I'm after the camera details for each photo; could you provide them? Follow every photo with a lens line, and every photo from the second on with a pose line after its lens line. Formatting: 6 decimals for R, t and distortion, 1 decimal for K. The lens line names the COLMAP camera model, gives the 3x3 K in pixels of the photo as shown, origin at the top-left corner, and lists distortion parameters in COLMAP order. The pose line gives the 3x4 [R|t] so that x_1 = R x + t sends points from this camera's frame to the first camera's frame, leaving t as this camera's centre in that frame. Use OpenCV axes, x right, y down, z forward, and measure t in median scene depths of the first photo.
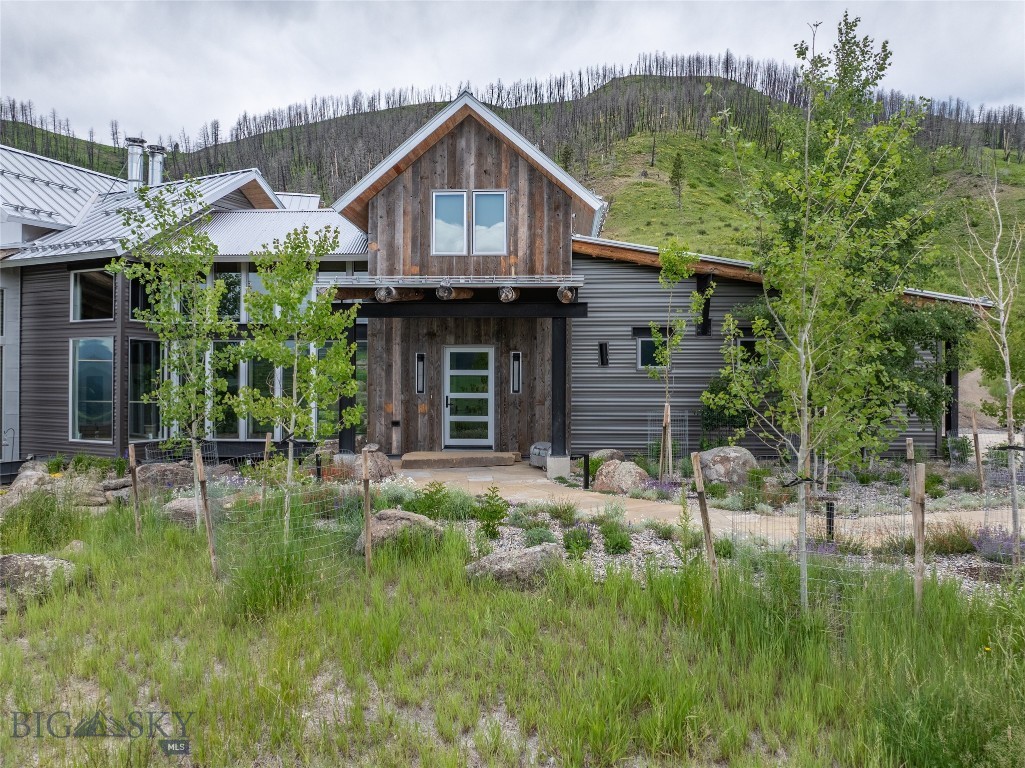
lens RADIAL K [[725.6, 0, 510.3], [0, 725.6, 382.7], [0, 0, 1]] dist [-0.041070, 0.005450]
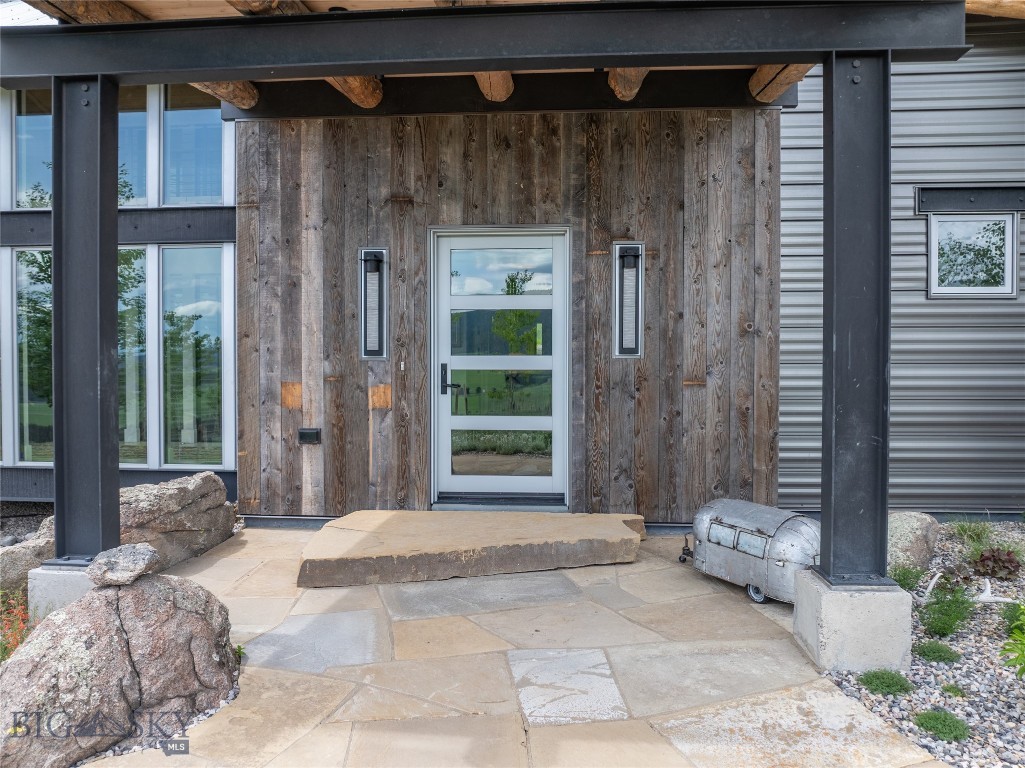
lens RADIAL K [[725.6, 0, 514.5], [0, 725.6, 385.3], [0, 0, 1]] dist [-0.041070, 0.005450]
pose [[0.999902, -0.002762, -0.013689, -0.045074], [0.003079, 0.999725, 0.023247, 0.020895], [0.013621, -0.023287, 0.999636, 0.621378]]
